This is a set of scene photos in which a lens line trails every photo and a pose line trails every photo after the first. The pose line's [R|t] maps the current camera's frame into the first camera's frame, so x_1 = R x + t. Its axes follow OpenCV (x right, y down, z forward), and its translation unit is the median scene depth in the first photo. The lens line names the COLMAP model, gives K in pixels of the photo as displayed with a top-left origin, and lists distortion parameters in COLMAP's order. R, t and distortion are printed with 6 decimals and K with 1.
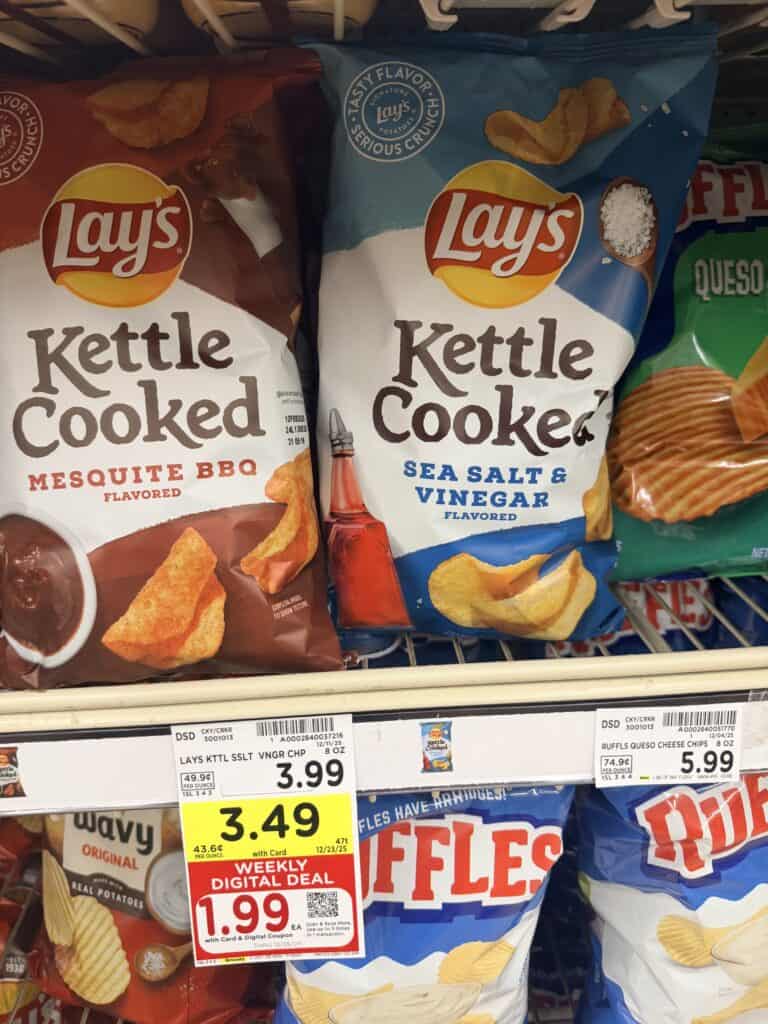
lens RADIAL K [[704.5, 0, 384.0], [0, 704.5, 512.0], [0, 0, 1]] dist [0.004283, 0.001473]
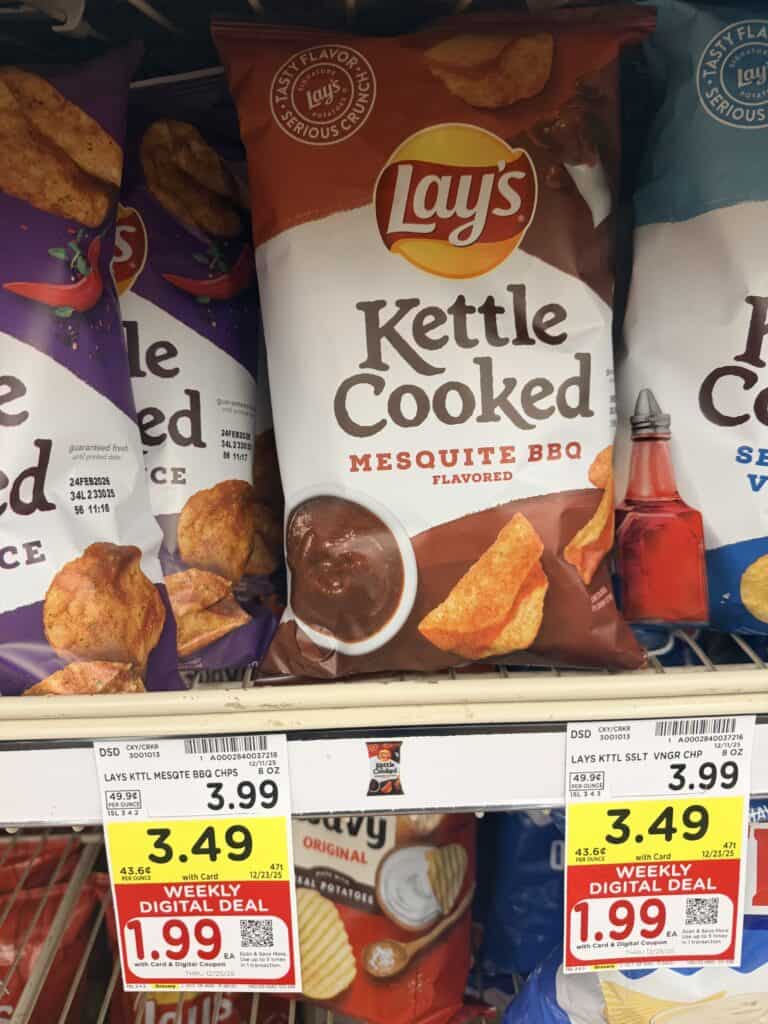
lens RADIAL K [[704.5, 0, 384.0], [0, 704.5, 512.0], [0, 0, 1]] dist [0.004283, 0.001473]
pose [[0.999767, 0.018542, 0.011027, -0.471935], [-0.018746, 0.999649, 0.018722, 0.006293], [-0.010676, -0.018925, 0.999764, 0.052984]]
